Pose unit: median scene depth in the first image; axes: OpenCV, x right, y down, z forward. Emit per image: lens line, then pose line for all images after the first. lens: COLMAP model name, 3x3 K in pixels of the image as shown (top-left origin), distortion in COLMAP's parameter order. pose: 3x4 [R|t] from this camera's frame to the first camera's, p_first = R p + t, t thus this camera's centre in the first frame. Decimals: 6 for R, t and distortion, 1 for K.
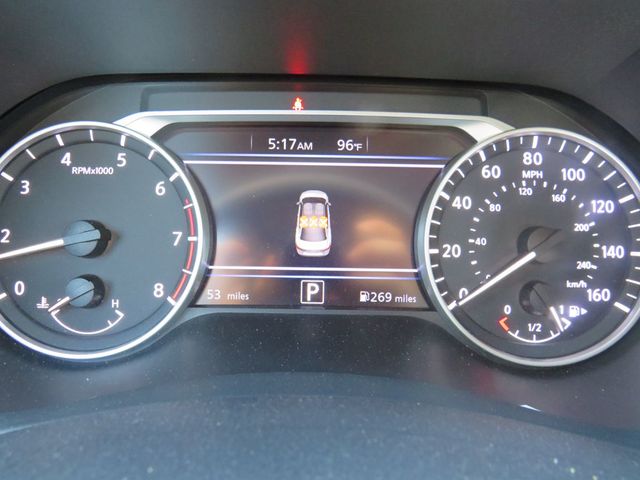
lens RADIAL K [[450.6, 0, 320.6], [0, 450.6, 227.5], [0, 0, 1]] dist [-0.027560, -0.003160]
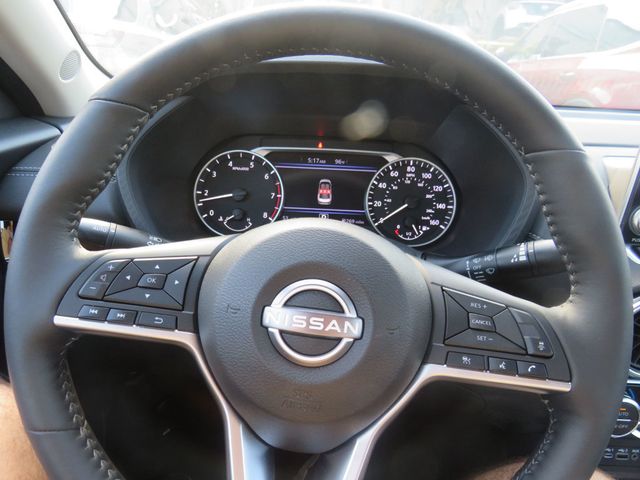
lens RADIAL K [[450.6, 0, 320.6], [0, 450.6, 227.5], [0, 0, 1]] dist [-0.027560, -0.003160]
pose [[0.999491, 0.030590, -0.009068, -0.011093], [-0.030599, 0.999531, -0.000871, 0.202635], [0.009037, 0.001148, 0.999959, -1.614834]]
